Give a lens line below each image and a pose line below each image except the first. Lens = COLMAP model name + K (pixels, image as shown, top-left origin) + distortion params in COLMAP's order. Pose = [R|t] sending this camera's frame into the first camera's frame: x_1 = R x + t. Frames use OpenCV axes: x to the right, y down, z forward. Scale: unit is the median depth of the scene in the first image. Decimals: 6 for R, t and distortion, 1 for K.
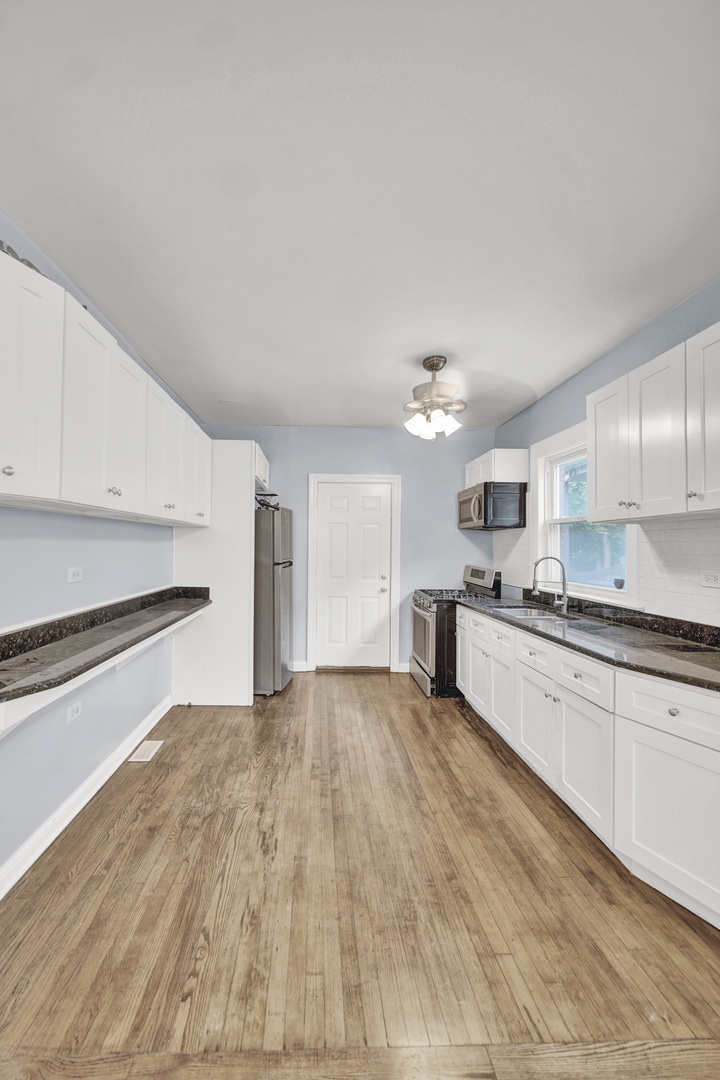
lens RADIAL K [[434.6, 0, 329.7], [0, 434.6, 529.0], [0, 0, 1]] dist [-0.005781, -0.000191]
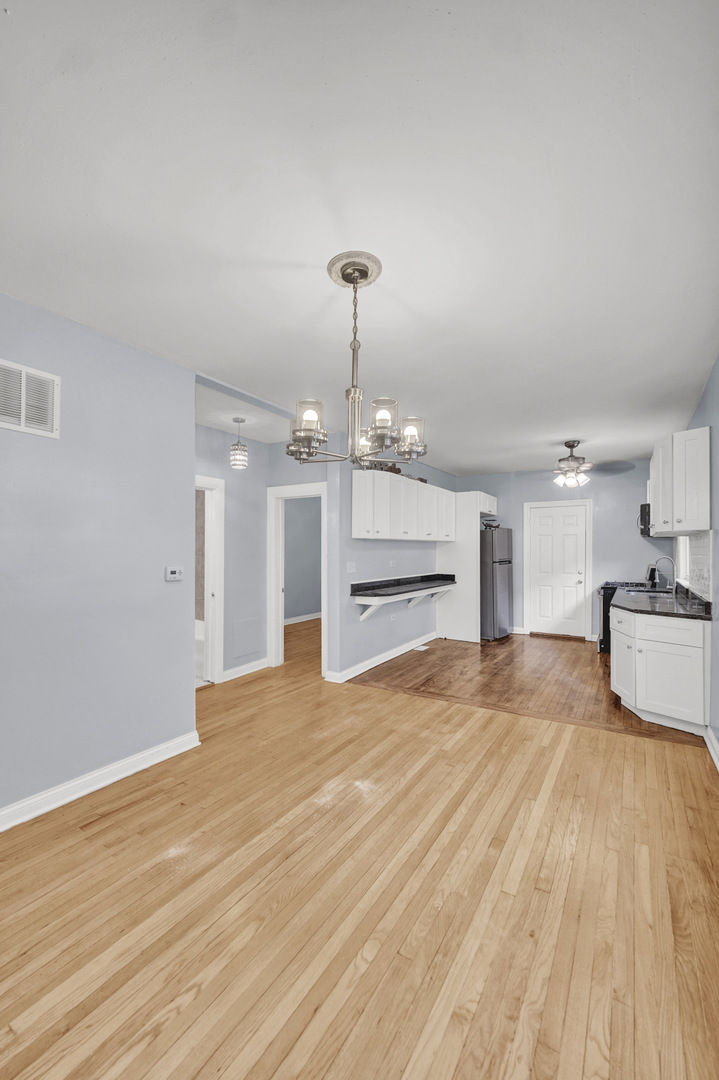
lens RADIAL K [[434.6, 0, 350.7], [0, 434.6, 551.8], [0, 0, 1]] dist [-0.005781, -0.000191]
pose [[0.821519, -0.007694, -0.570129, 0.387981], [0.030266, 0.999088, 0.030129, -0.031957], [0.569377, -0.042007, 0.821002, -0.712328]]
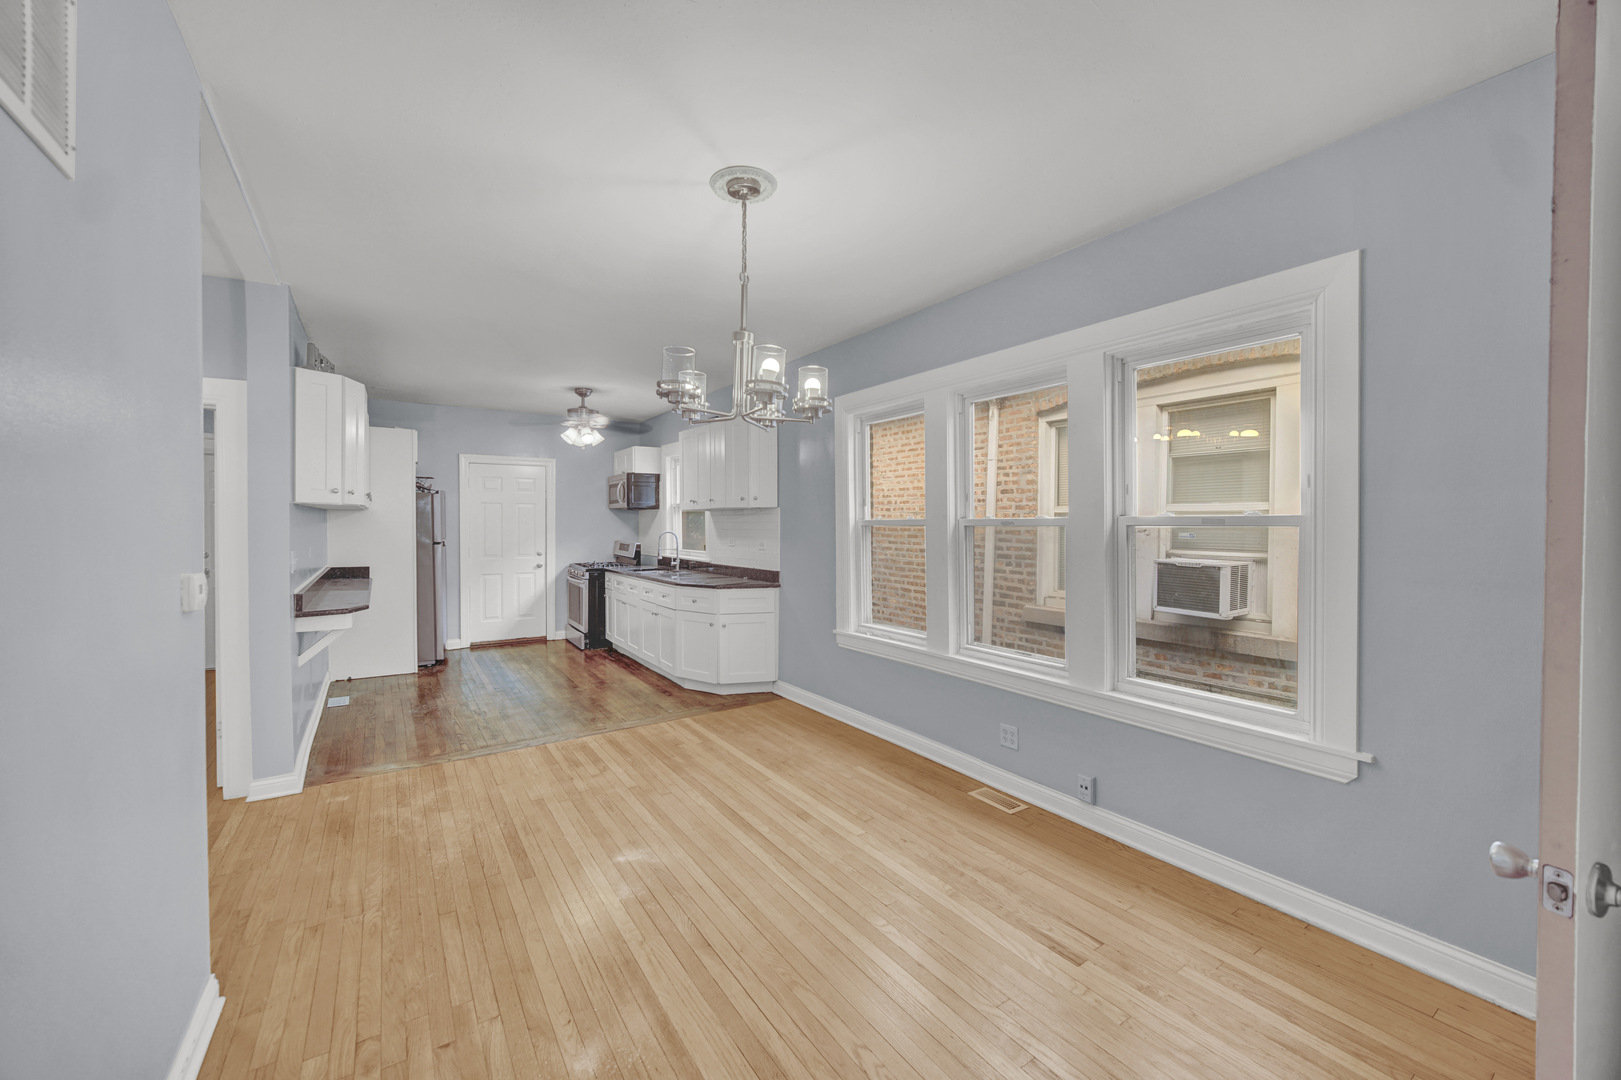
lens RADIAL K [[652.2, 0, 796.1], [0, 652.2, 534.4], [0, 0, 1]] dist [-0.005781, -0.000191]
pose [[0.860599, -0.023058, 0.508760, -0.178574], [-0.009263, 0.998101, 0.060905, -0.049561], [-0.509198, -0.057127, 0.858751, -0.853166]]
